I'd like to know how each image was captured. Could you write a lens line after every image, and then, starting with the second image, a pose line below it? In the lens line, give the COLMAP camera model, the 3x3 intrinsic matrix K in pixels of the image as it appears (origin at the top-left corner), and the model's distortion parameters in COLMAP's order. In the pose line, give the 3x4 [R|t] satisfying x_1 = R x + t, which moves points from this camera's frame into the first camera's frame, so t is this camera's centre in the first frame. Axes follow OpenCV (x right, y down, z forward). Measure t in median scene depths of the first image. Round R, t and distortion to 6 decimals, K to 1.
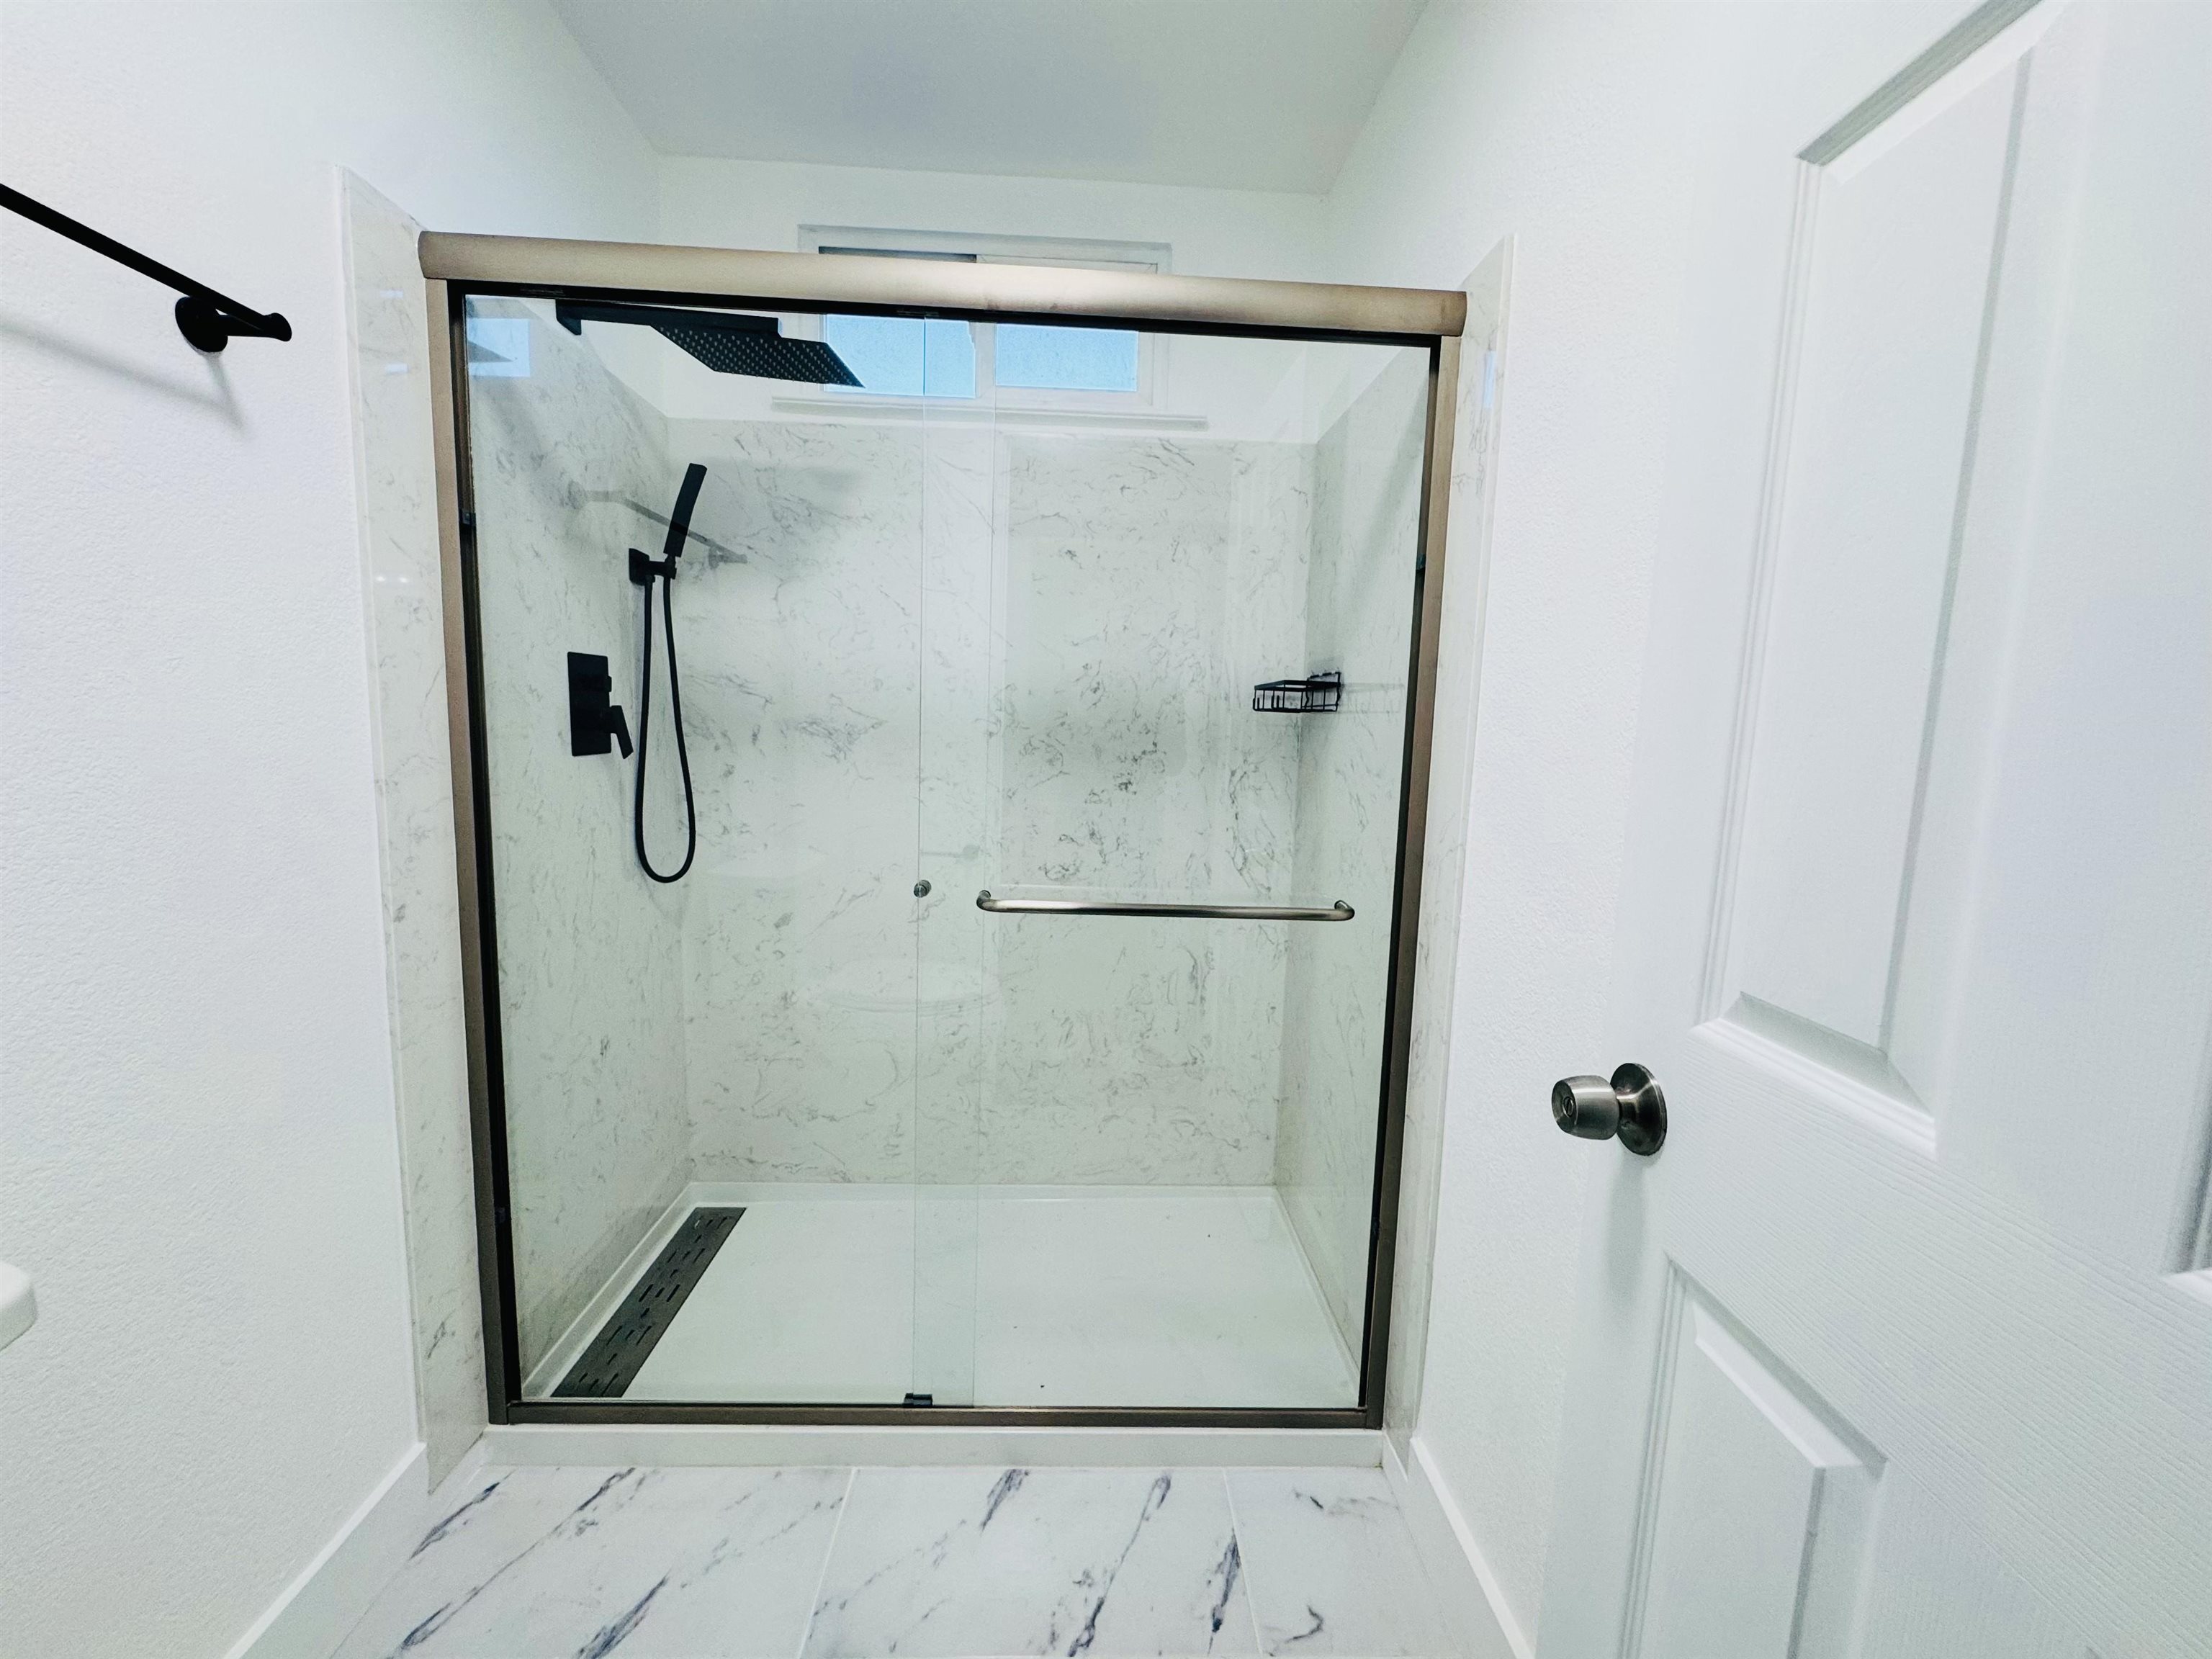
lens RADIAL K [[884.4, 0, 1104.0], [0, 884.4, 828.2], [0, 0, 1]] dist [-0.000926, -0.000026]
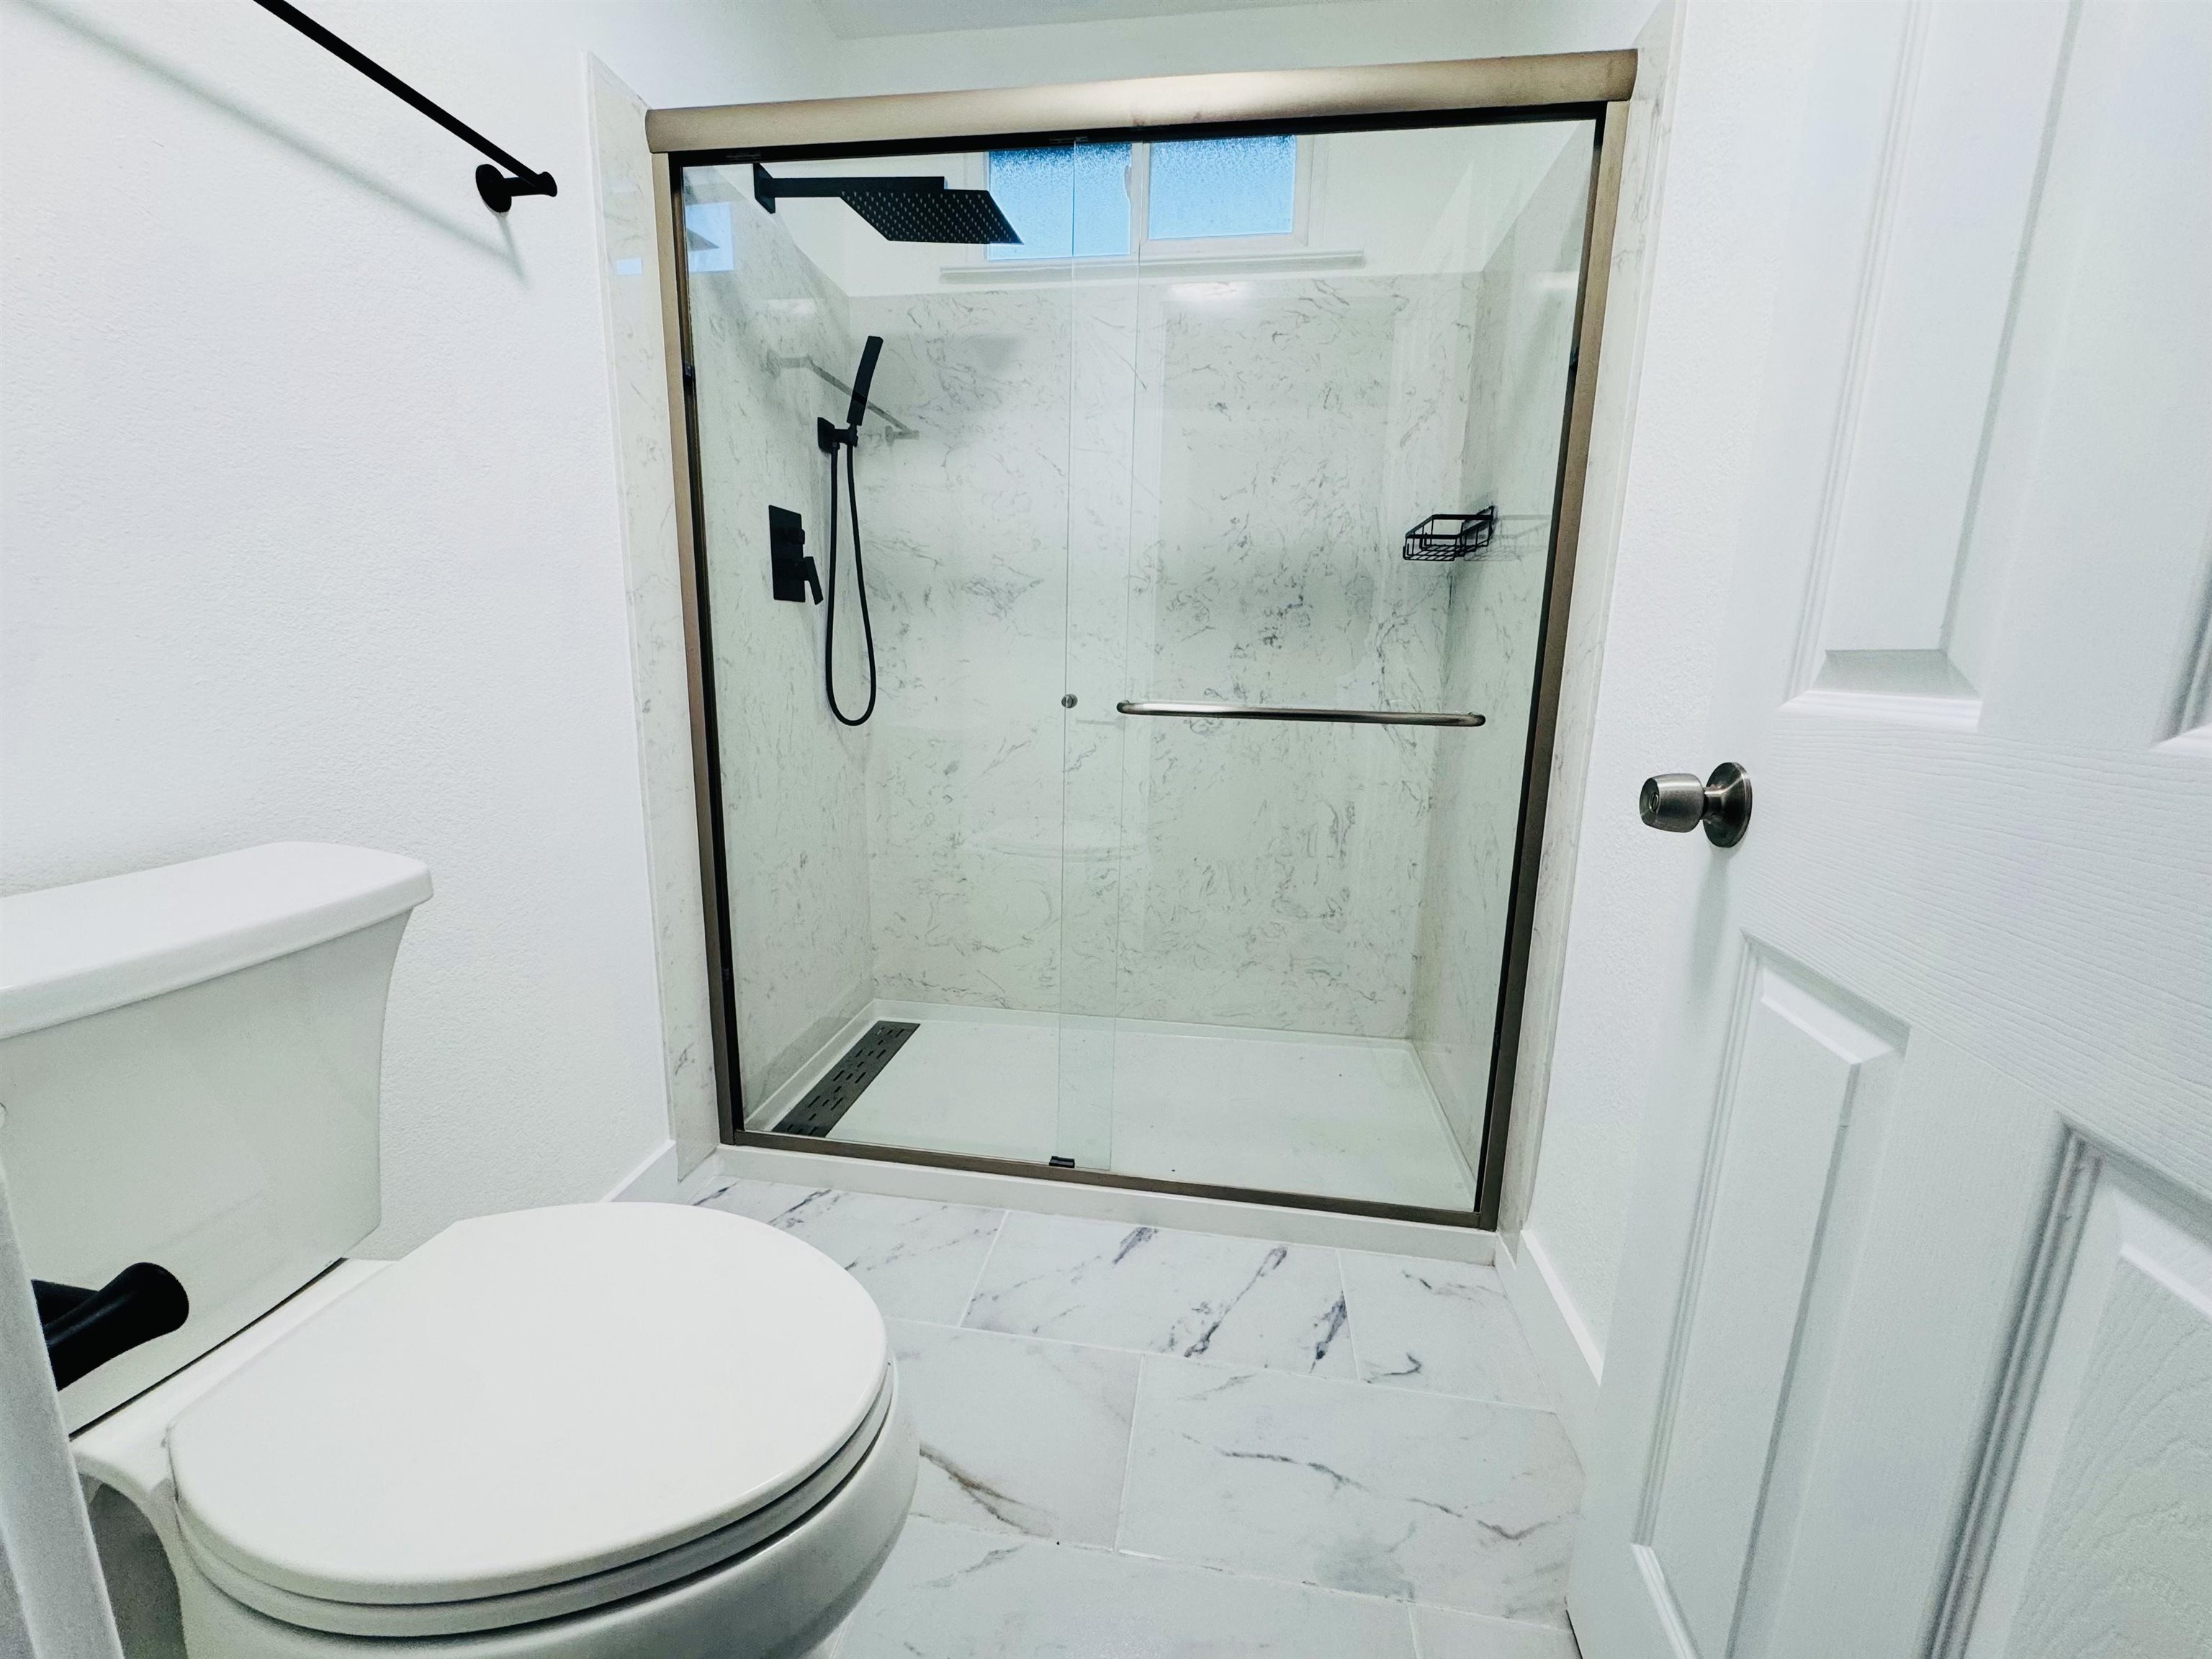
lens RADIAL K [[884.4, 0, 1105.5], [0, 884.4, 830.5], [0, 0, 1]] dist [-0.000926, -0.000026]
pose [[0.983369, 0.025967, -0.179755, 0.036949], [-0.012585, 0.997090, 0.075188, 0.136222], [0.181185, -0.071675, 0.980834, -0.071975]]
